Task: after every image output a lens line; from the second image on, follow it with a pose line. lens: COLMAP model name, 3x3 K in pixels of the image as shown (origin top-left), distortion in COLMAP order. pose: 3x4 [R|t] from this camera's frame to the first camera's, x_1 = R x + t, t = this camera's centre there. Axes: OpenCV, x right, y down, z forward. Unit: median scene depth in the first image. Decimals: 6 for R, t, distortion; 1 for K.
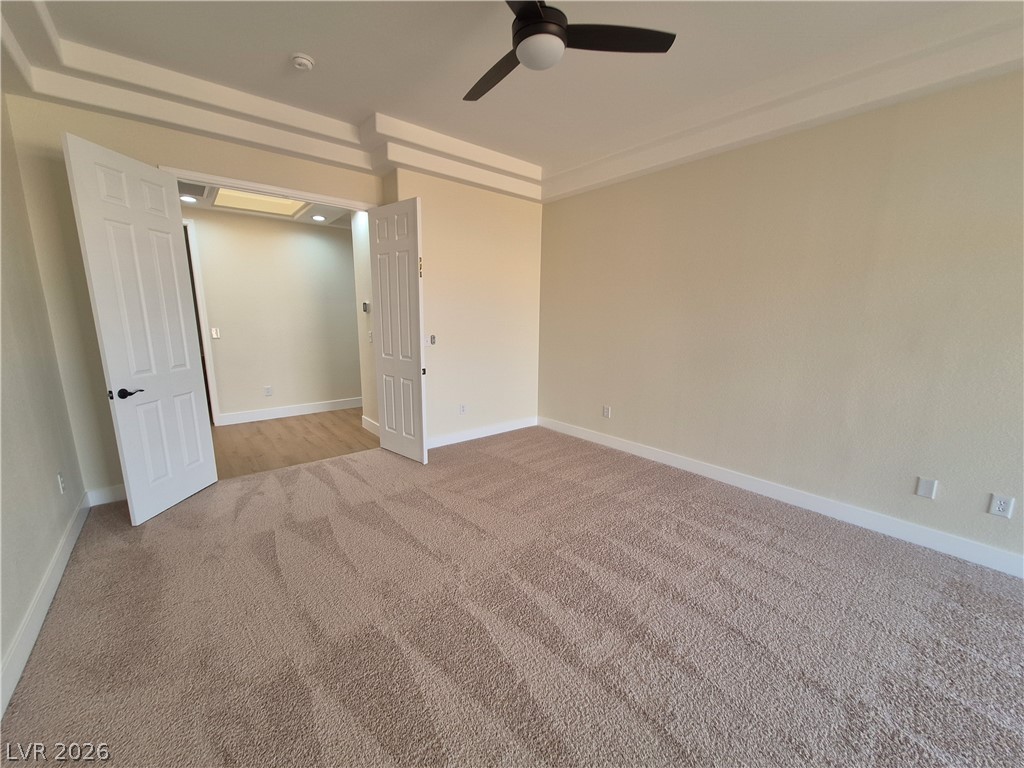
lens RADIAL K [[399.6, 0, 510.4], [0, 399.6, 392.0], [0, 0, 1]] dist [-0.002785, 0.000379]
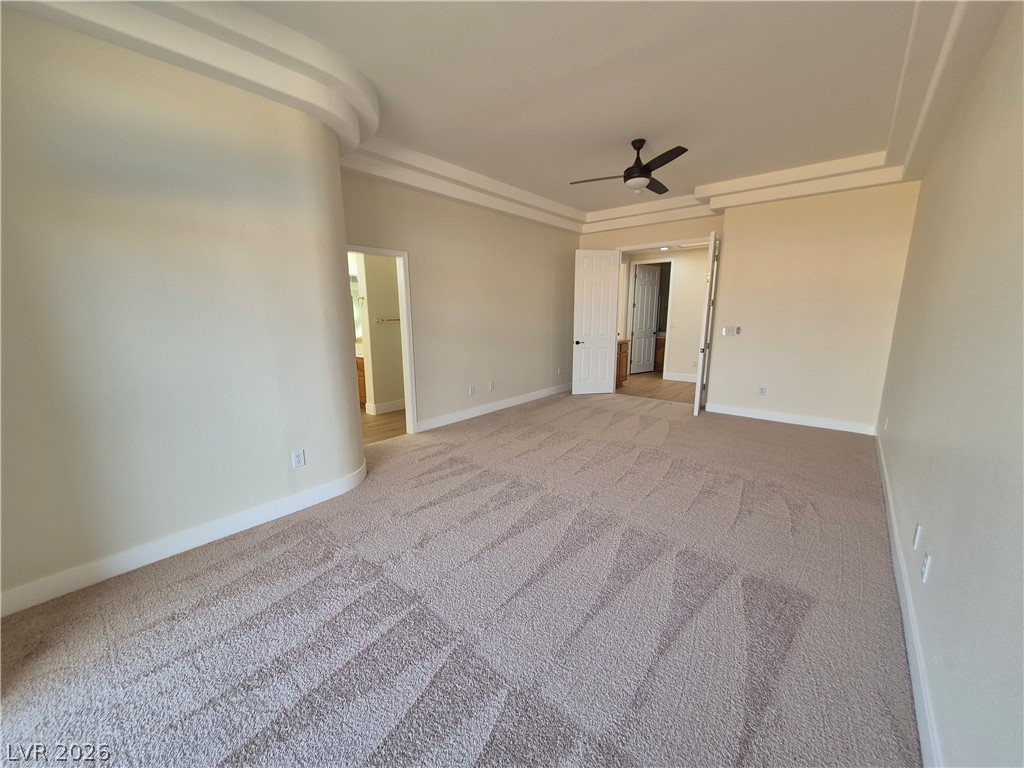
lens RADIAL K [[399.6, 0, 513.0], [0, 399.6, 384.7], [0, 0, 1]] dist [-0.002785, 0.000379]
pose [[0.188342, 0.163858, -0.968338, 1.500913], [-0.181988, 0.974730, 0.129543, 0.010059], [0.965095, 0.151828, 0.213403, 0.068486]]
